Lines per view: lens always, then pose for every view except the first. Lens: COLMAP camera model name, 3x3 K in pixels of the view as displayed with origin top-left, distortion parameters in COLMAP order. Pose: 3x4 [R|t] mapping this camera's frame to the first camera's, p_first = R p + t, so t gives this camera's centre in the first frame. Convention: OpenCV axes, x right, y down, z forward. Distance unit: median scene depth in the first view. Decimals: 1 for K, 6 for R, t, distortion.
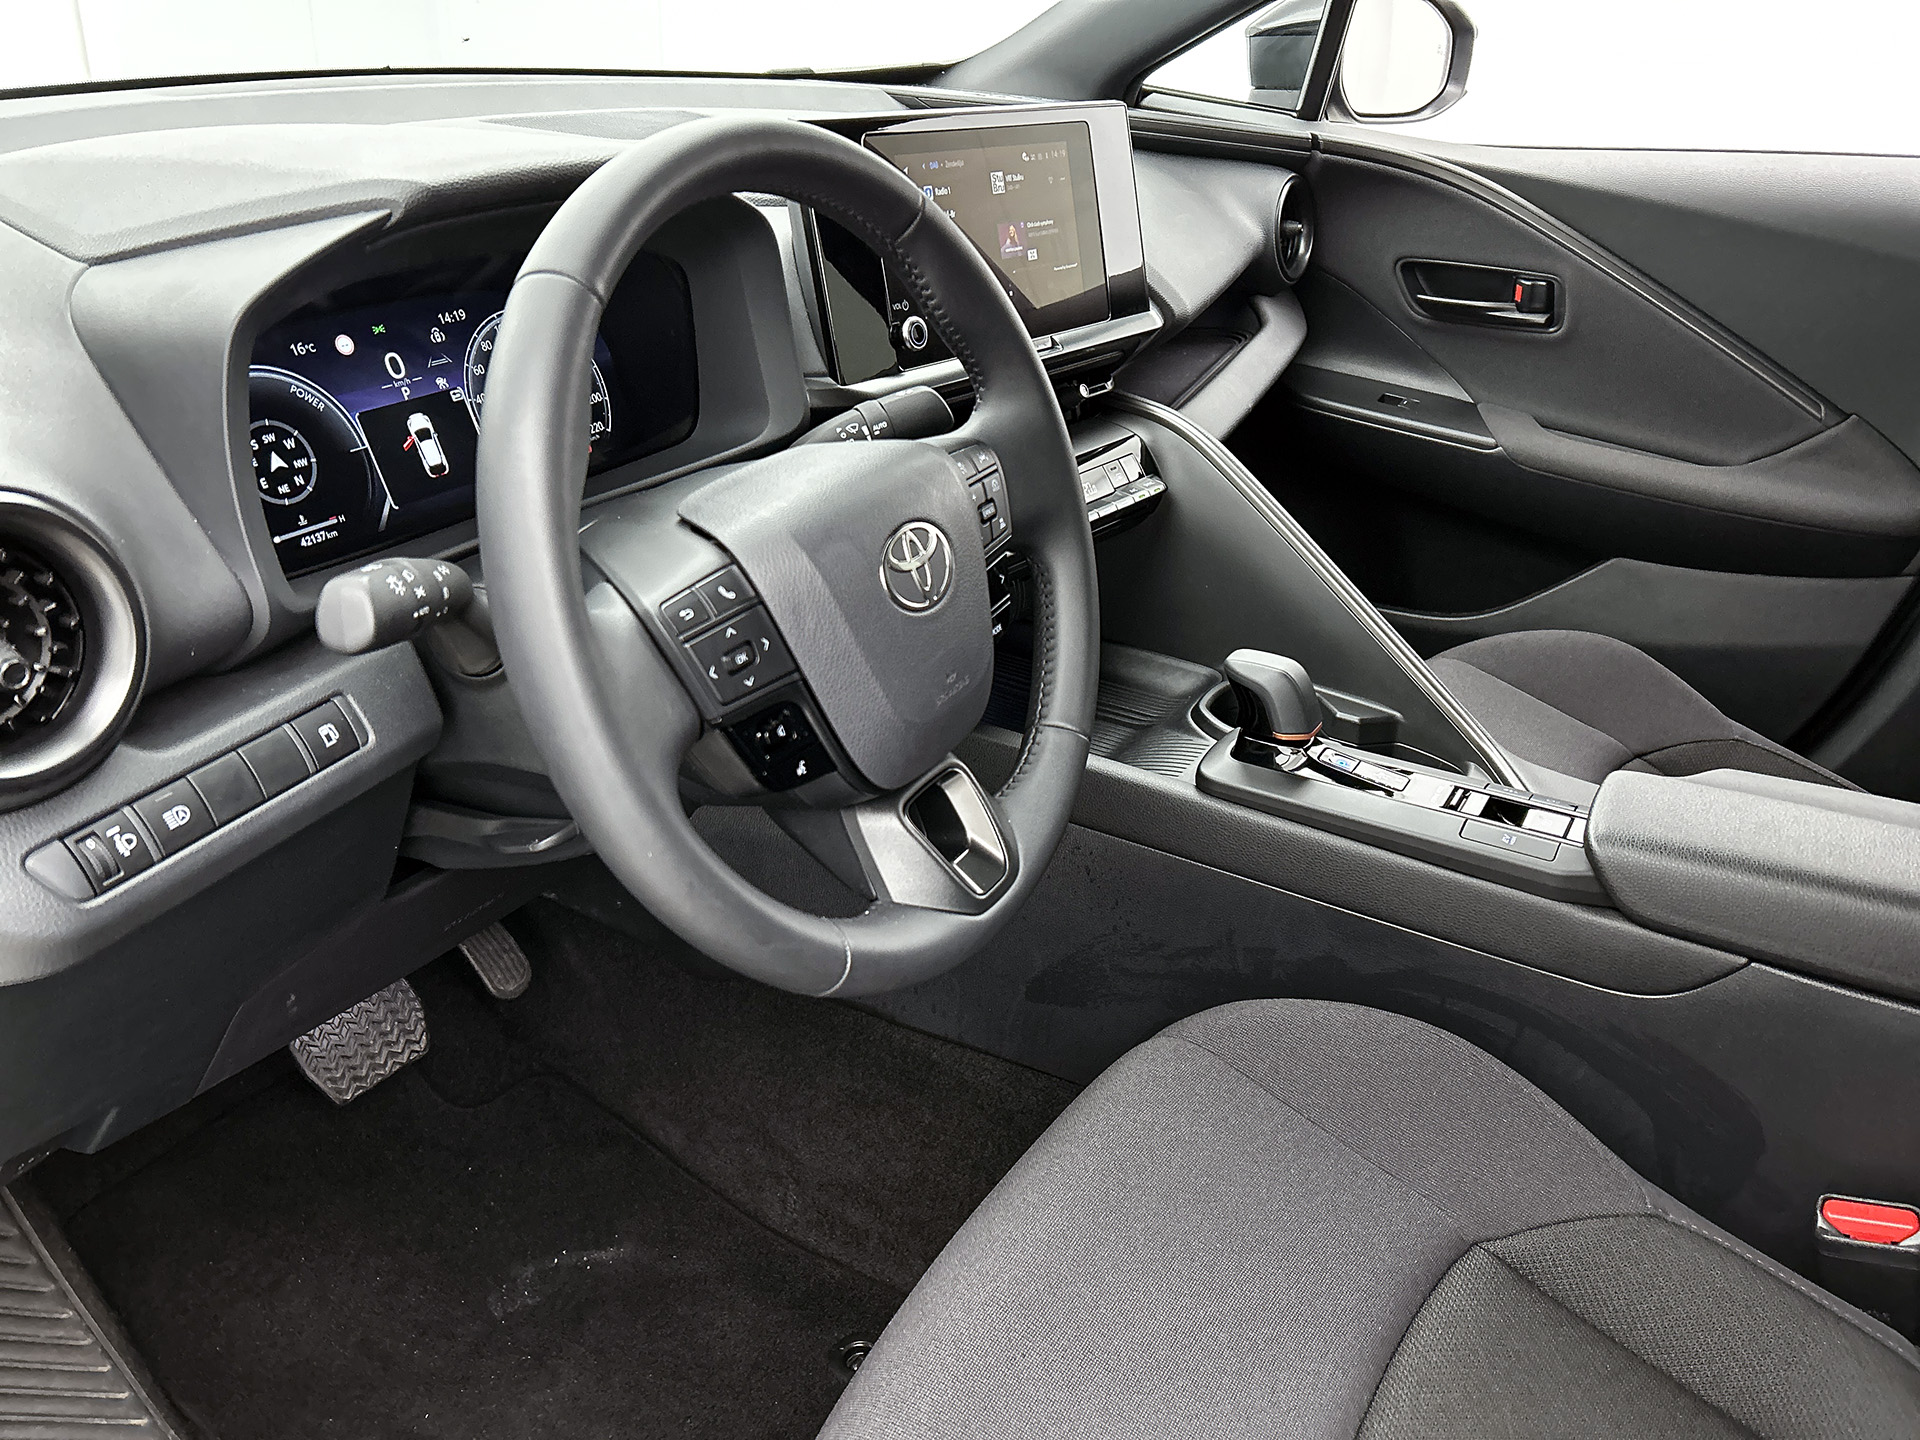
lens RADIAL K [[1445.0, 0, 960.0], [0, 1445.0, 720.0], [0, 0, 1]] dist [0.001023, 0.000770]
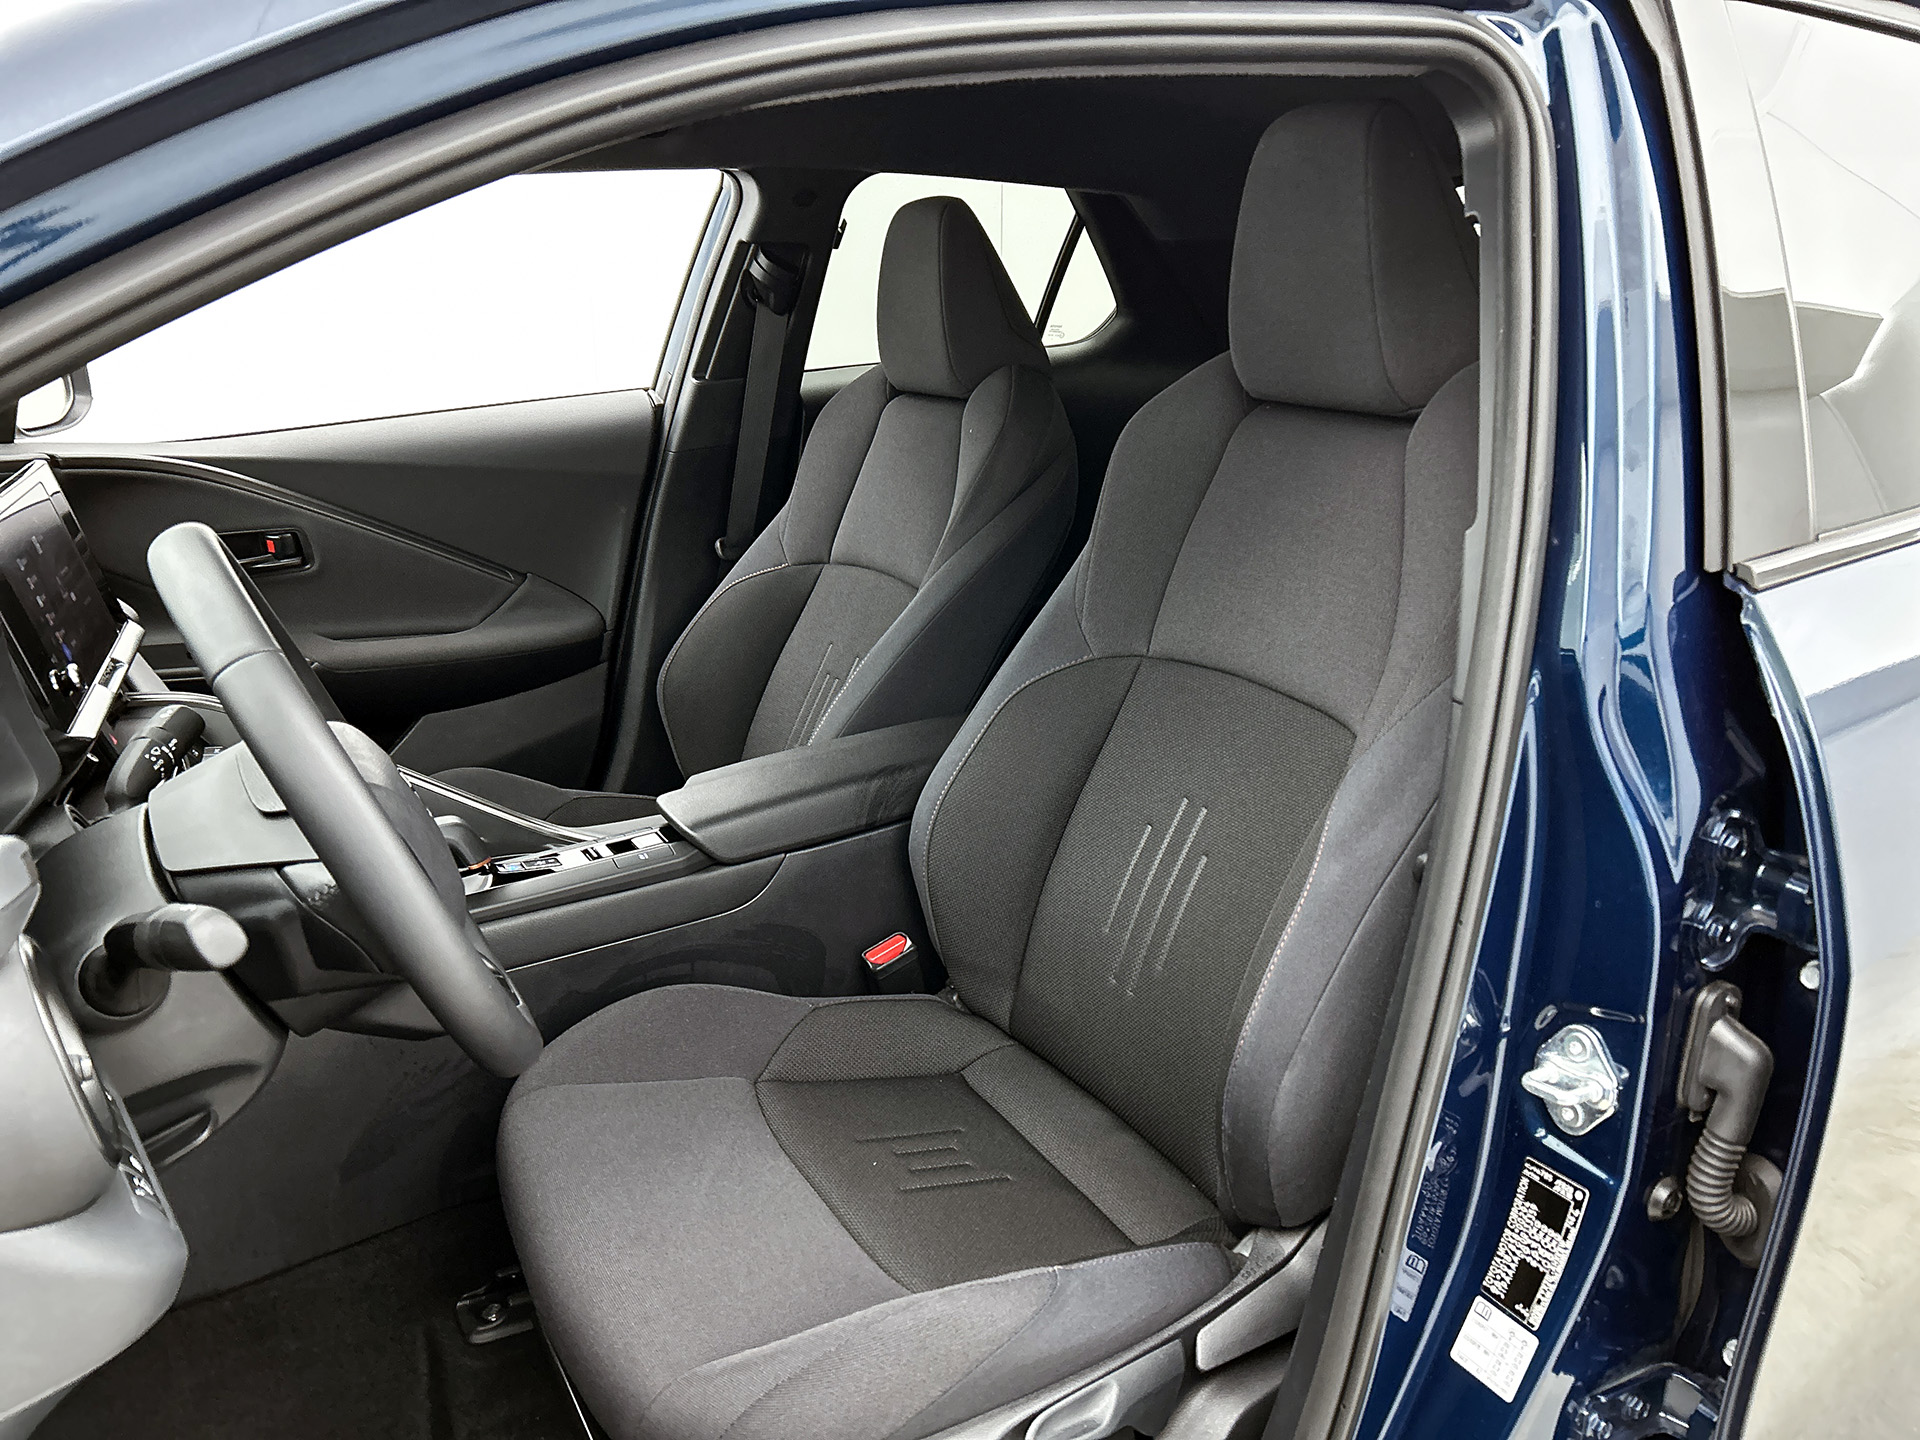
lens RADIAL K [[1445.0, 0, 960.0], [0, 1445.0, 720.0], [0, 0, 1]] dist [0.001023, 0.000770]
pose [[0.464336, -0.307150, 0.830693, -0.569054], [0.417164, 0.903226, 0.100785, -0.052249], [-0.781259, 0.299737, 0.547532, -0.135456]]
